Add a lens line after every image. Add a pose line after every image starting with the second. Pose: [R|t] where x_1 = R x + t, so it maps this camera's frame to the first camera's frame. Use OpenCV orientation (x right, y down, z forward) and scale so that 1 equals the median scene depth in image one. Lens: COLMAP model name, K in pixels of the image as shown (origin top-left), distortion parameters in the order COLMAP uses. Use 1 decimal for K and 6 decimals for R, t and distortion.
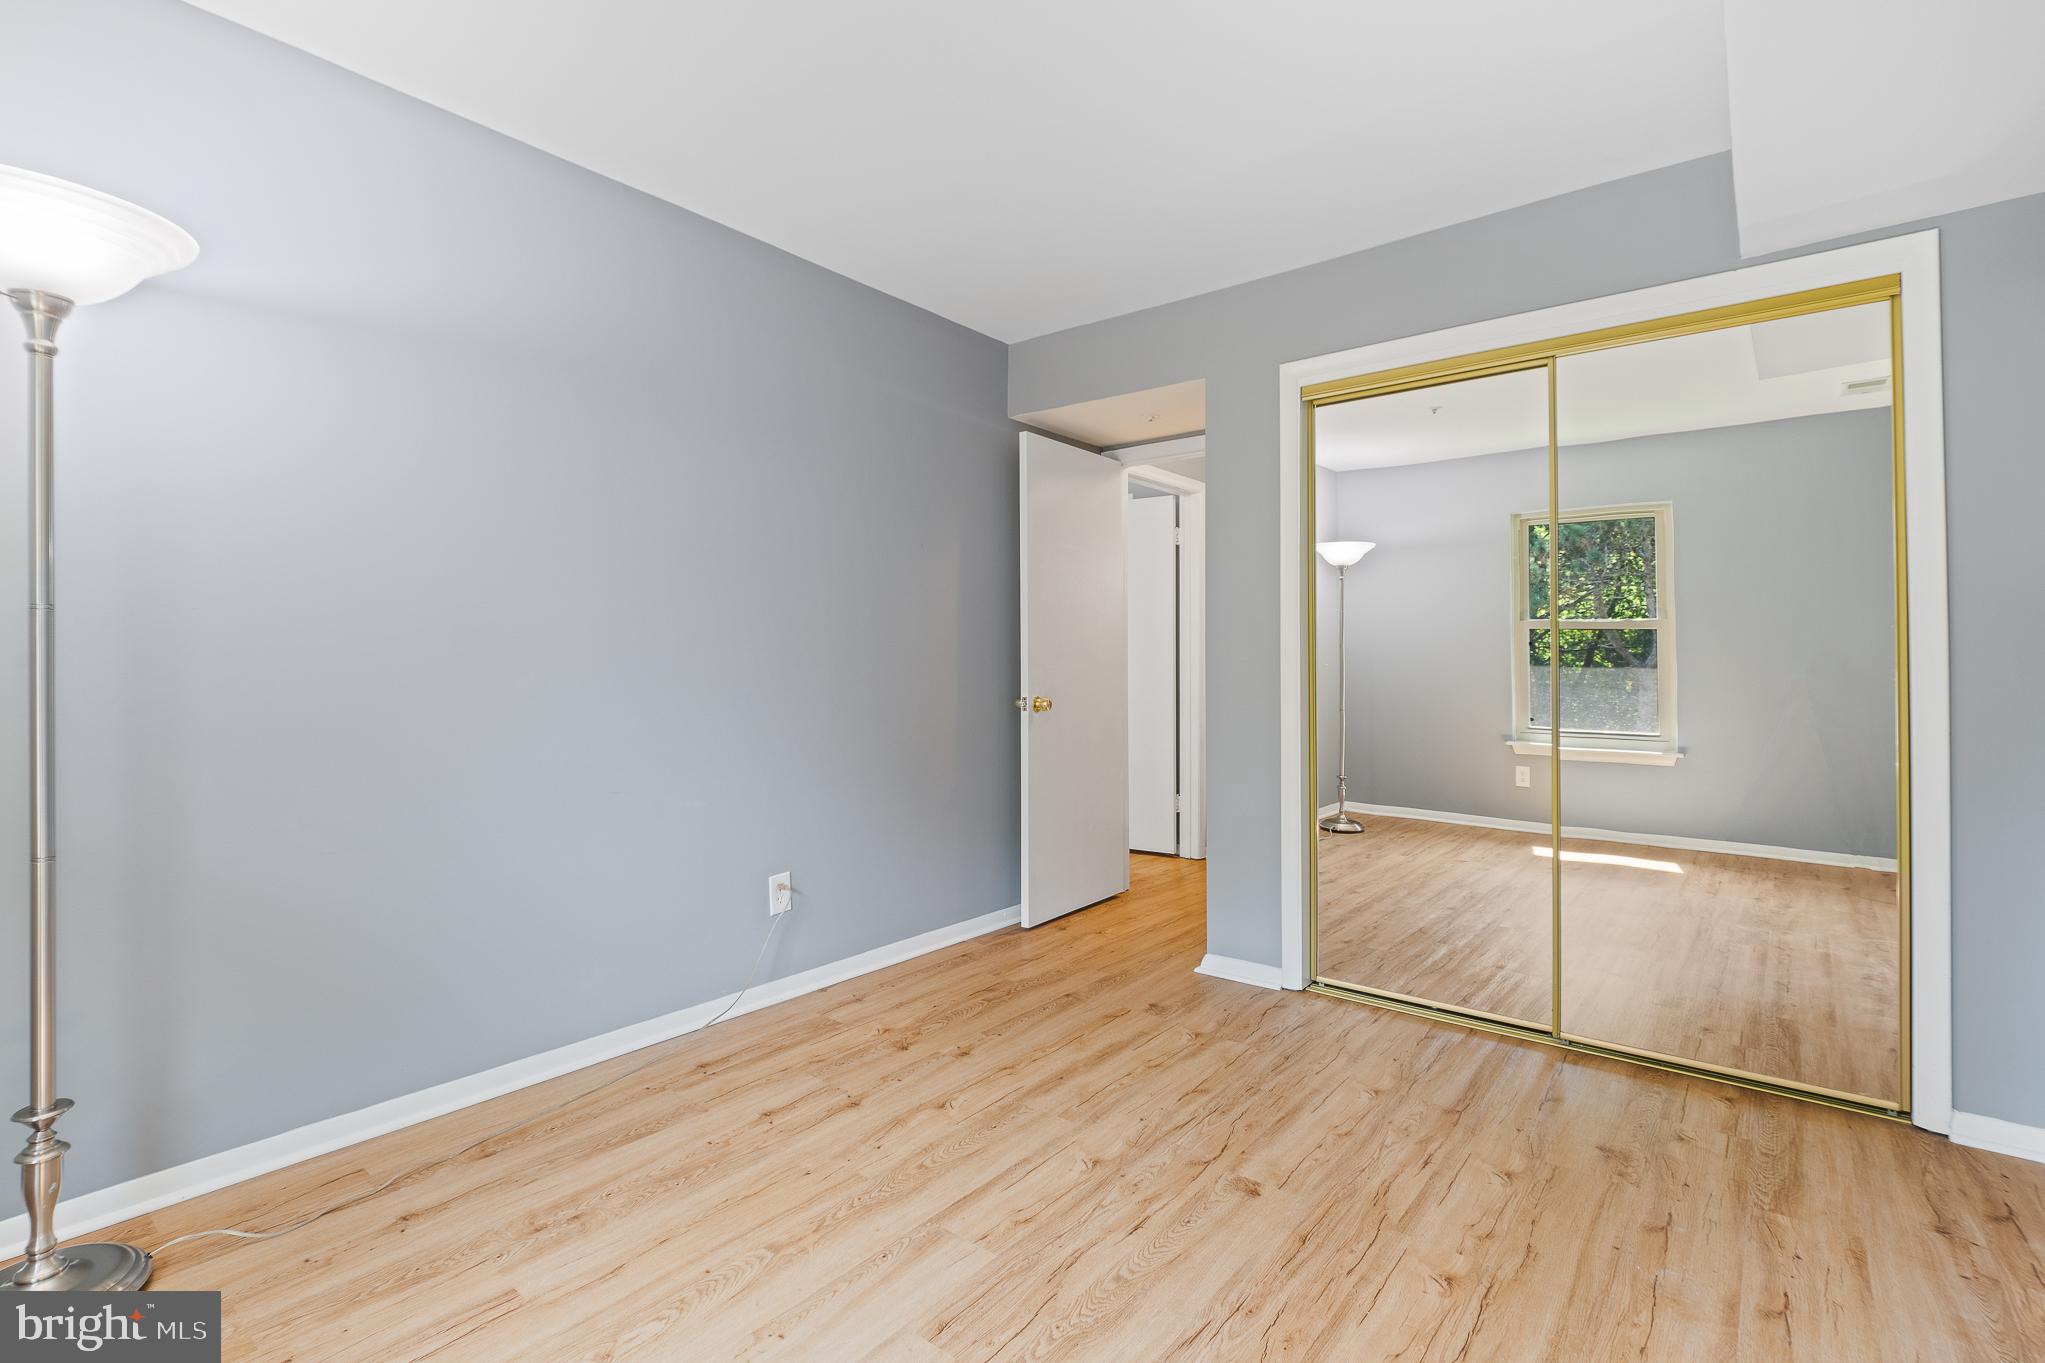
lens RADIAL K [[935.9, 0, 1019.5], [0, 935.9, 668.0], [0, 0, 1]] dist [-0.013938, 0.001216]
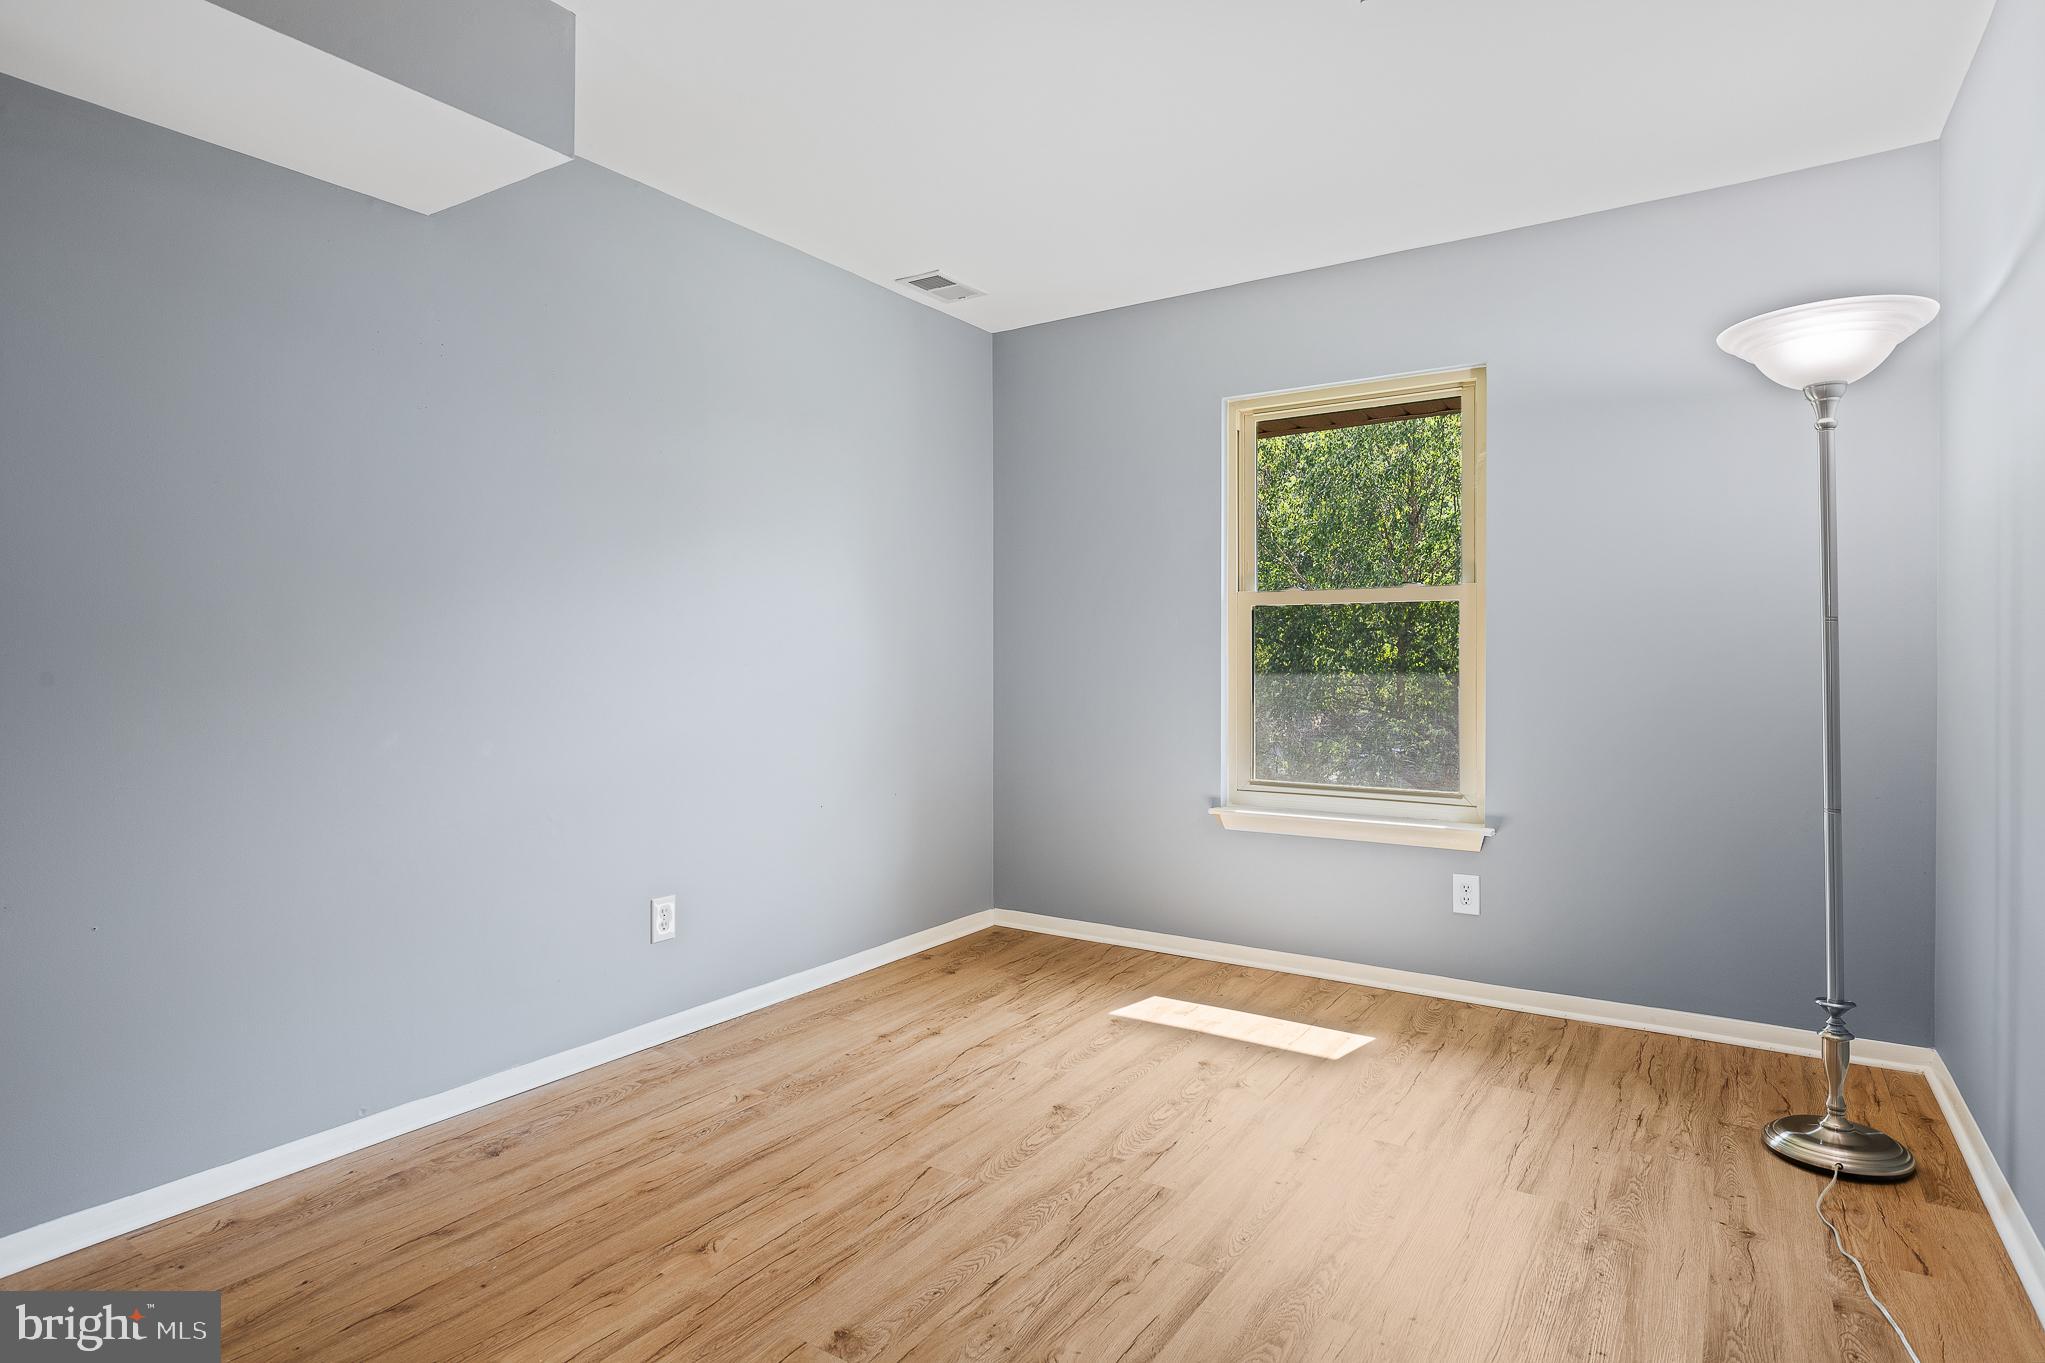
lens RADIAL K [[1077.9, 0, 1022.5], [0, 1077.9, 681.5], [0, 0, 1]] dist [-0.004915, -0.001174]
pose [[-0.995447, -0.000040, -0.095316, 0.208198], [-0.001571, 0.999871, 0.015984, -0.000792], [0.095303, 0.016061, -0.995319, 2.131595]]
